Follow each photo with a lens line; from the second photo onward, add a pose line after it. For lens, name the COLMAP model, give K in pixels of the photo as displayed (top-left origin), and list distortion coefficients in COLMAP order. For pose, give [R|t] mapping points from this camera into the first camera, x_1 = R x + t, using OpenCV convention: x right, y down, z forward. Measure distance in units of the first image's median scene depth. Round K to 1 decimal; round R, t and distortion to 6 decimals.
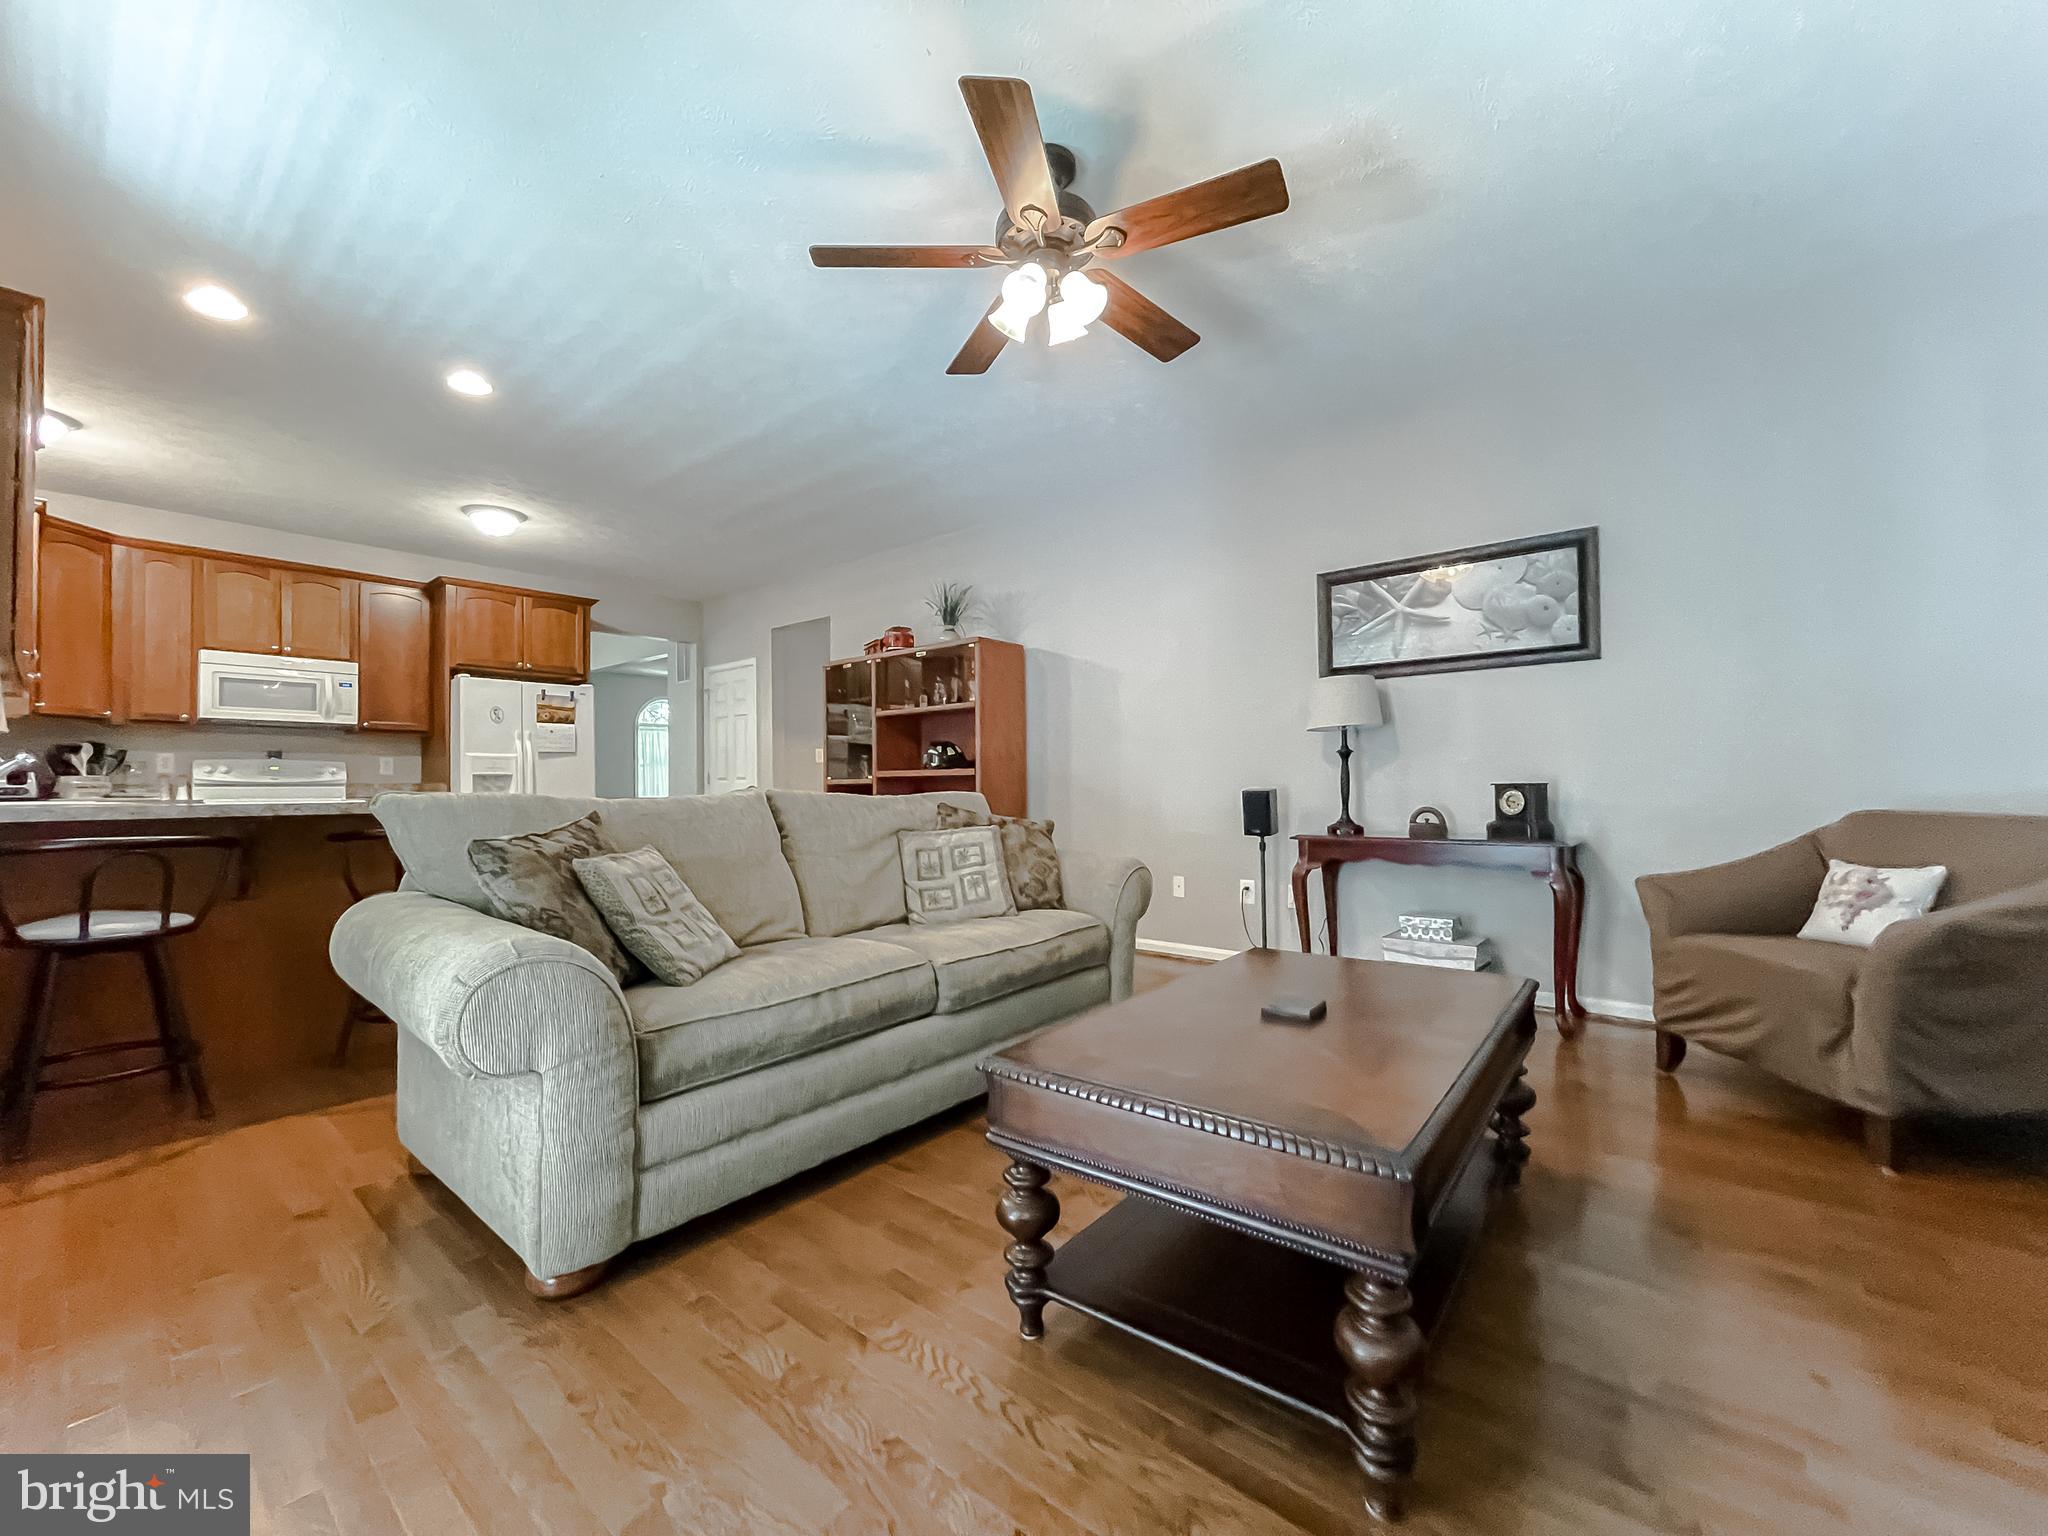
lens RADIAL K [[842.9, 0, 1002.0], [0, 842.9, 769.5], [0, 0, 1]] dist [0.003139, -0.000496]
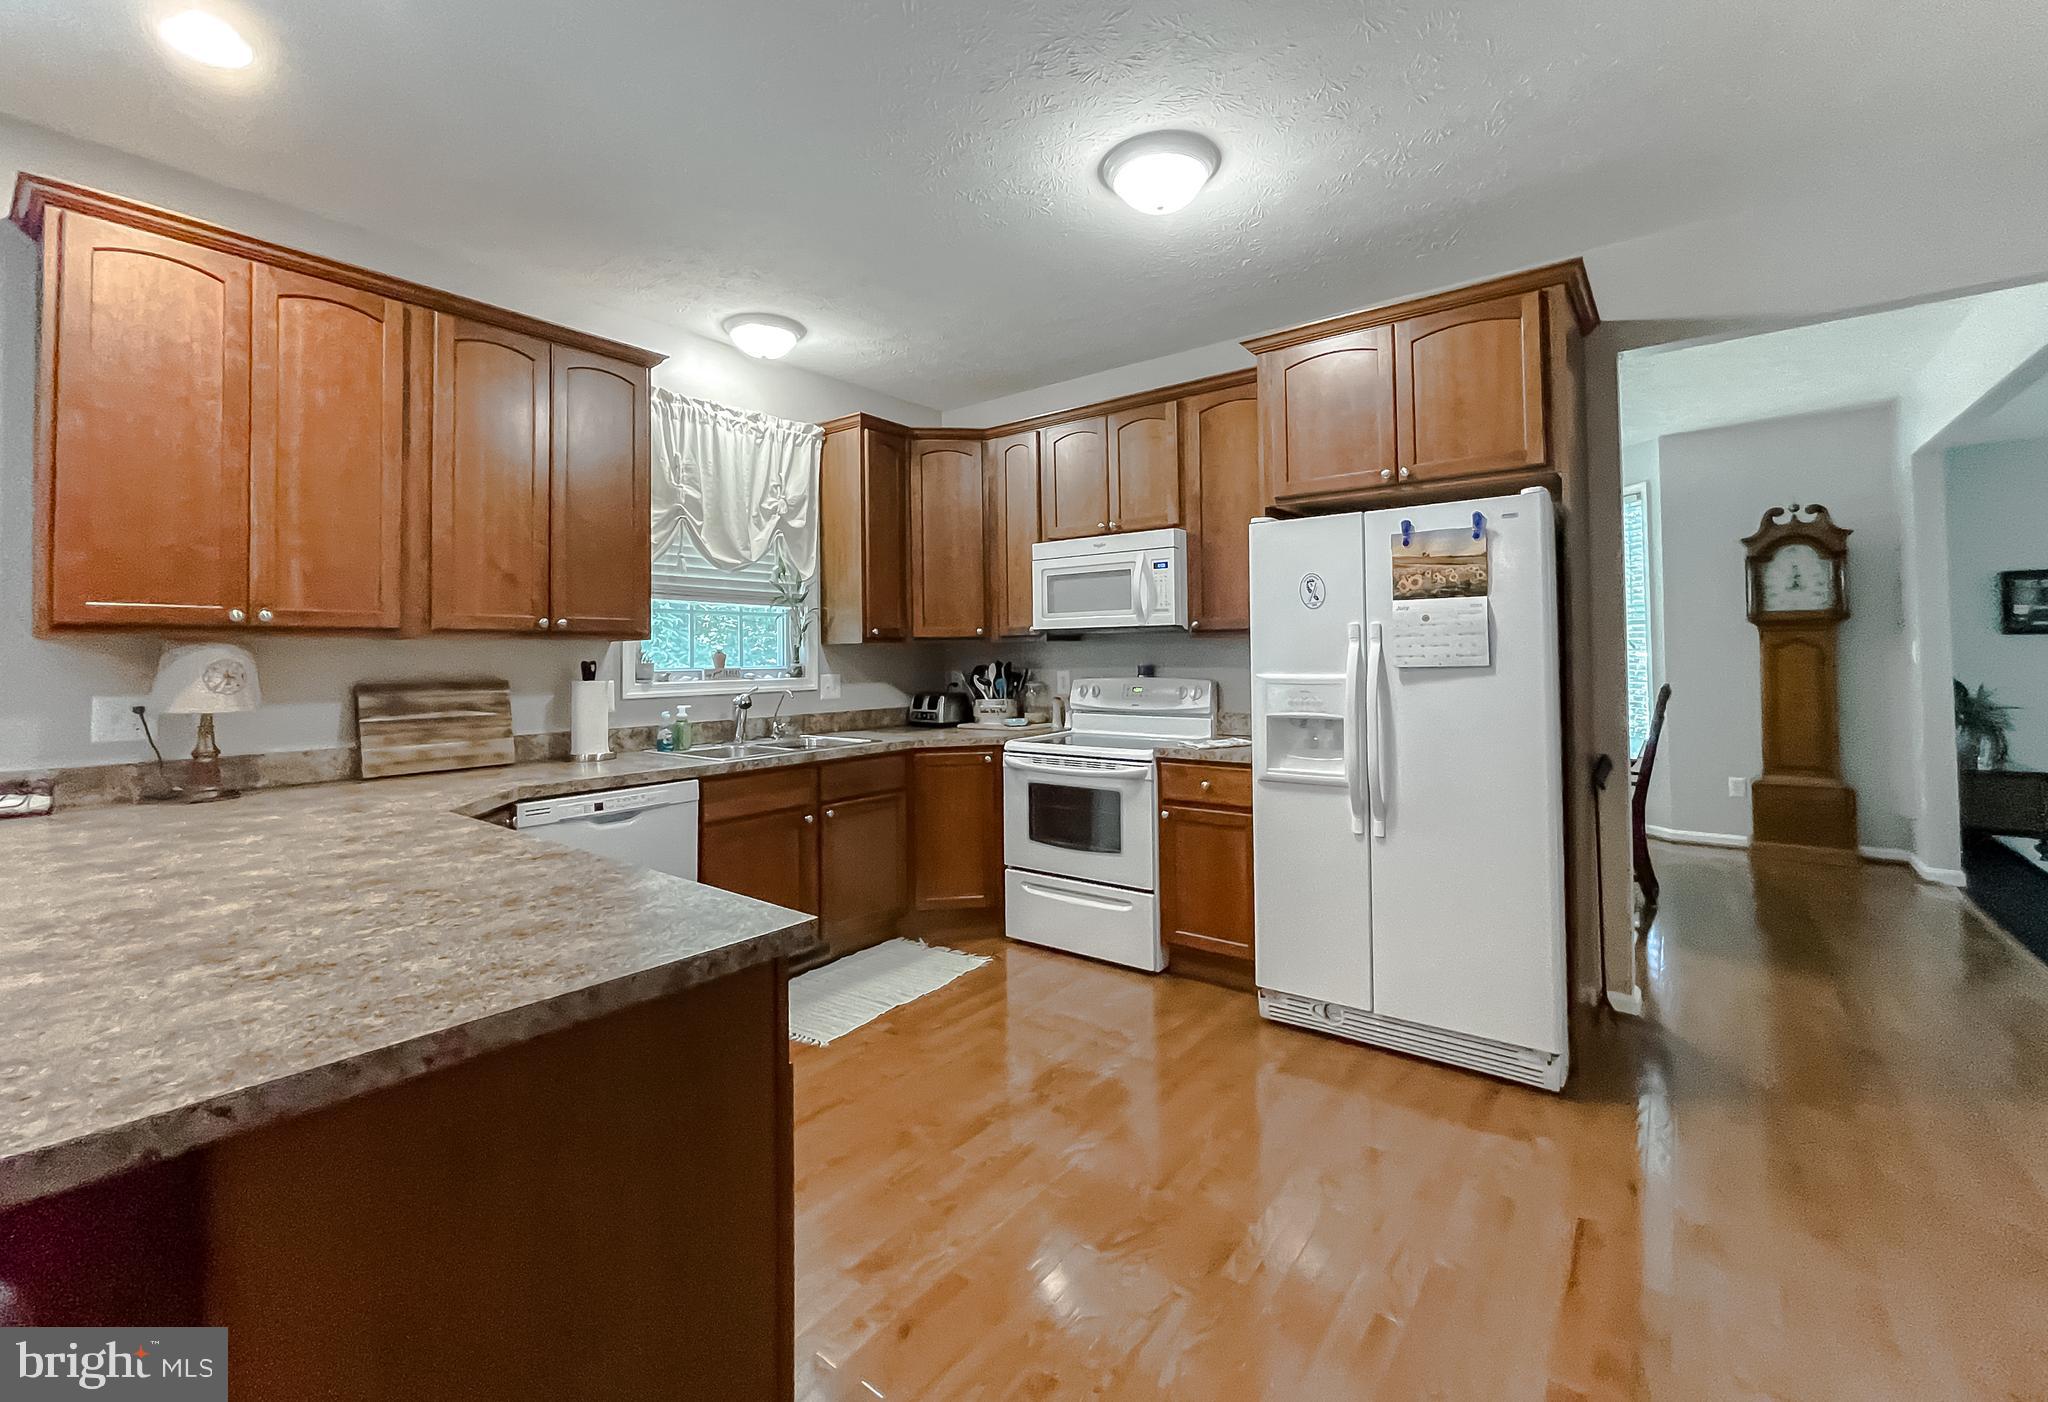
lens RADIAL K [[859.4, 0, 1011.0], [0, 859.4, 637.2], [0, 0, 1]] dist [0.004352, -0.000801]
pose [[0.056364, -0.014065, -0.998311, -0.130489], [0.033459, 0.999366, -0.012190, -0.041119], [0.997850, -0.032715, 0.056799, 0.844557]]
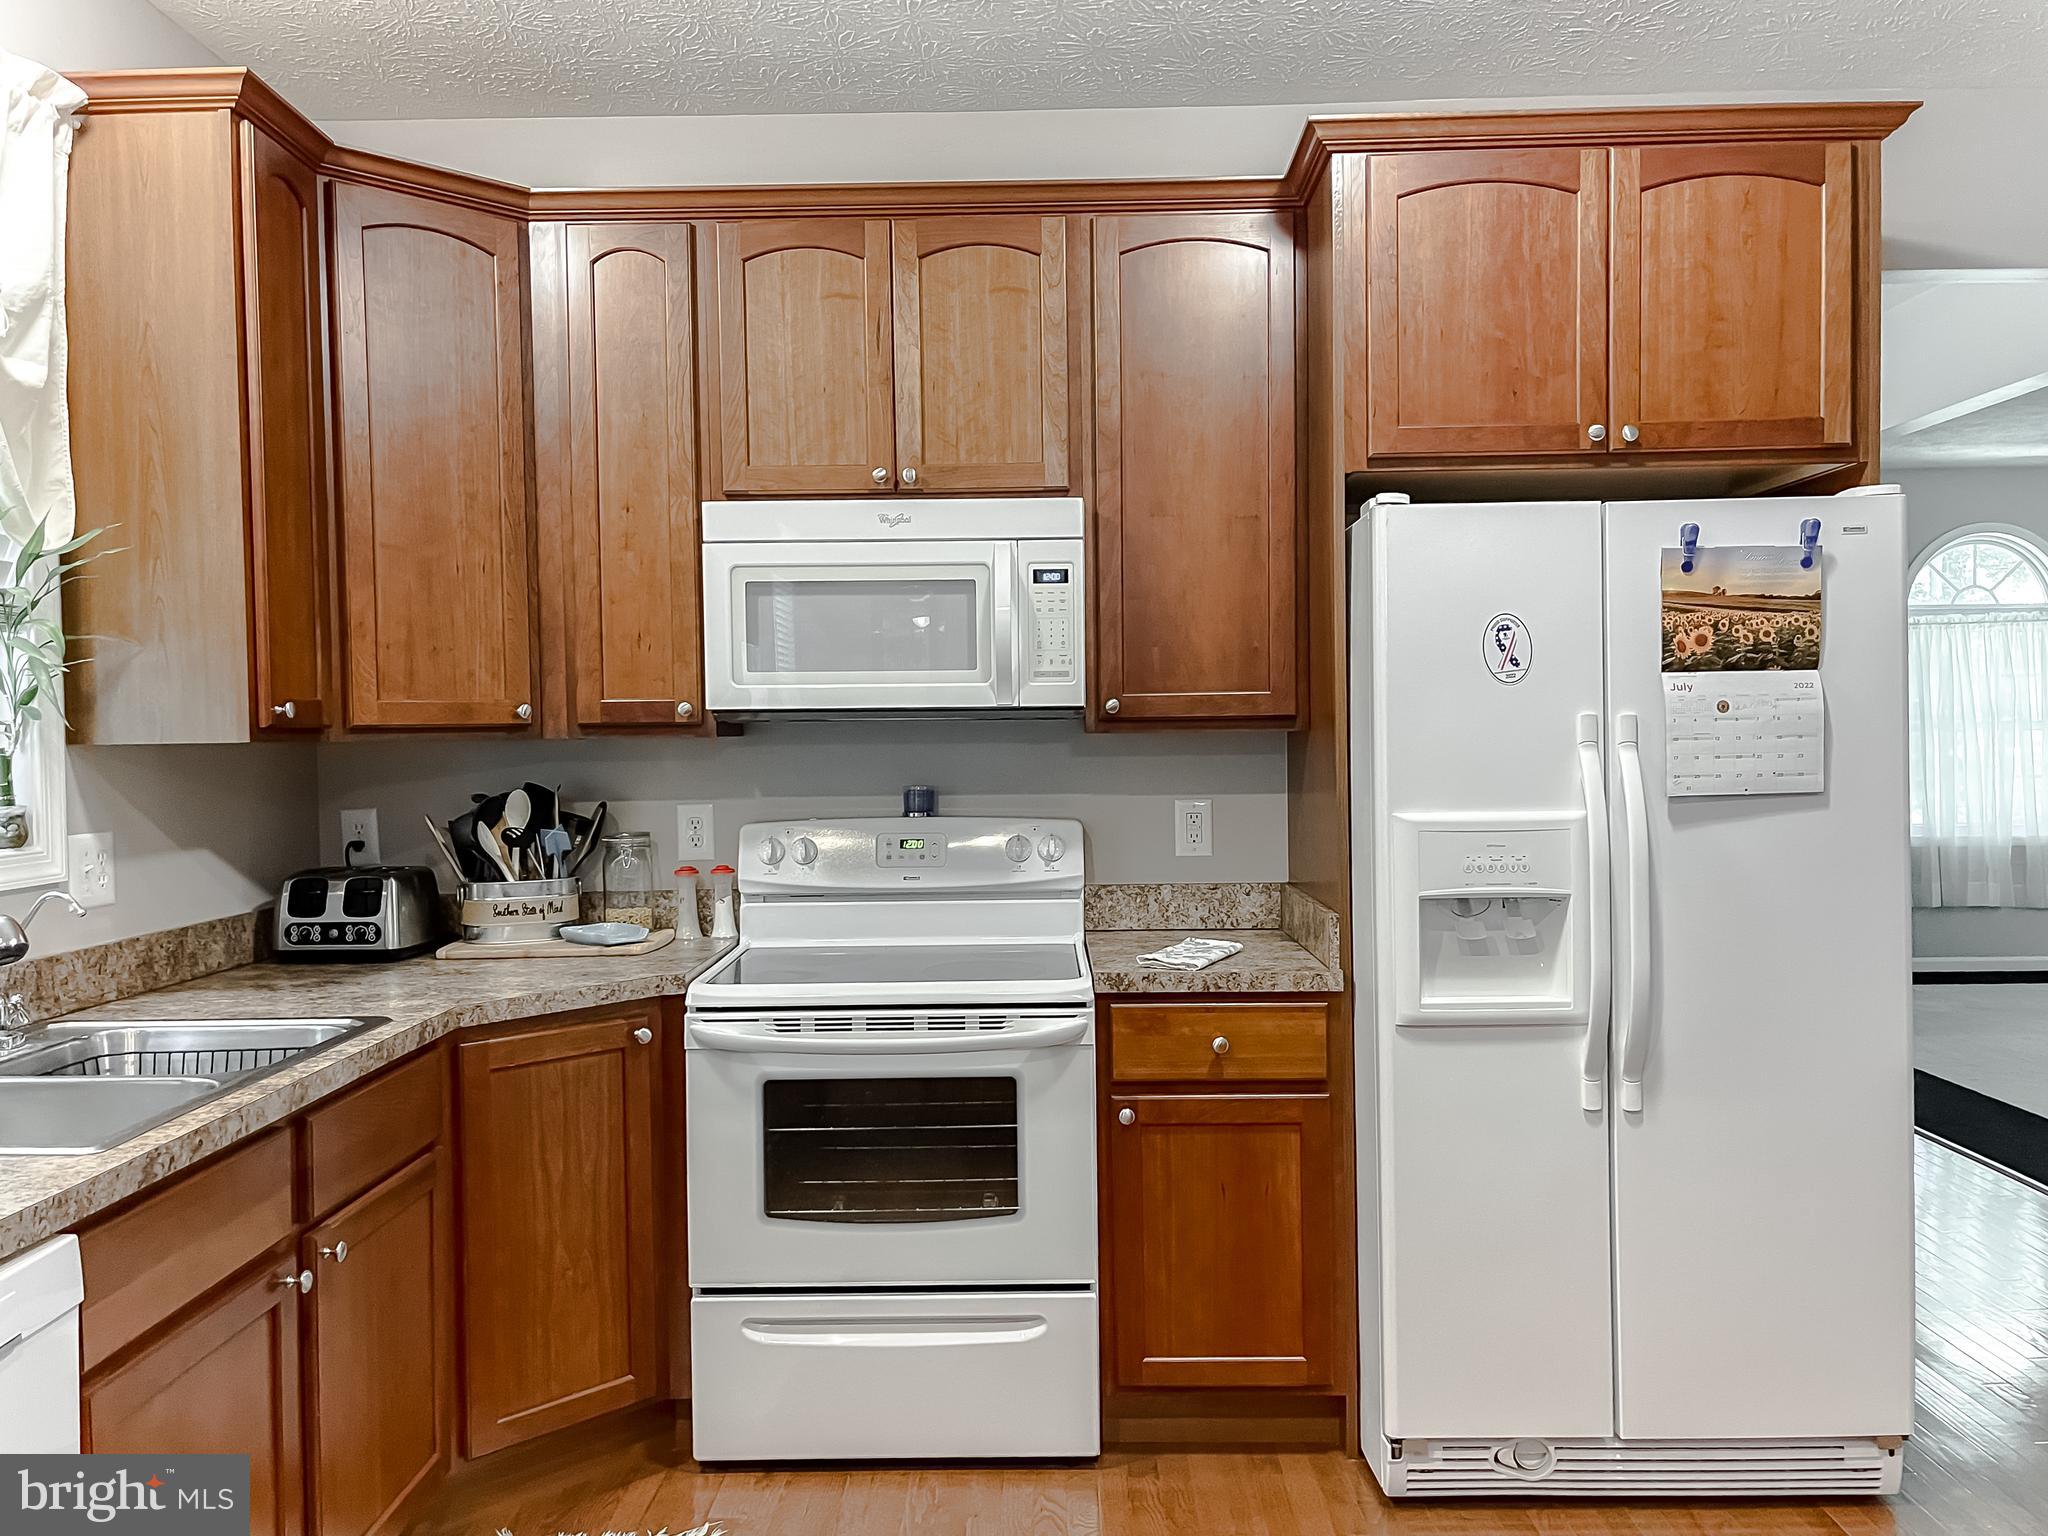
lens RADIAL K [[1635.9, 0, 1033.0], [0, 1635.9, 778.3], [0, 0, 1]] dist [0.034491, -0.016229]
pose [[0.643128, 0.020850, -0.765475, -0.341218], [0.024128, 0.998581, 0.047471, -0.056528], [0.765379, -0.048999, 0.641712, 0.622123]]
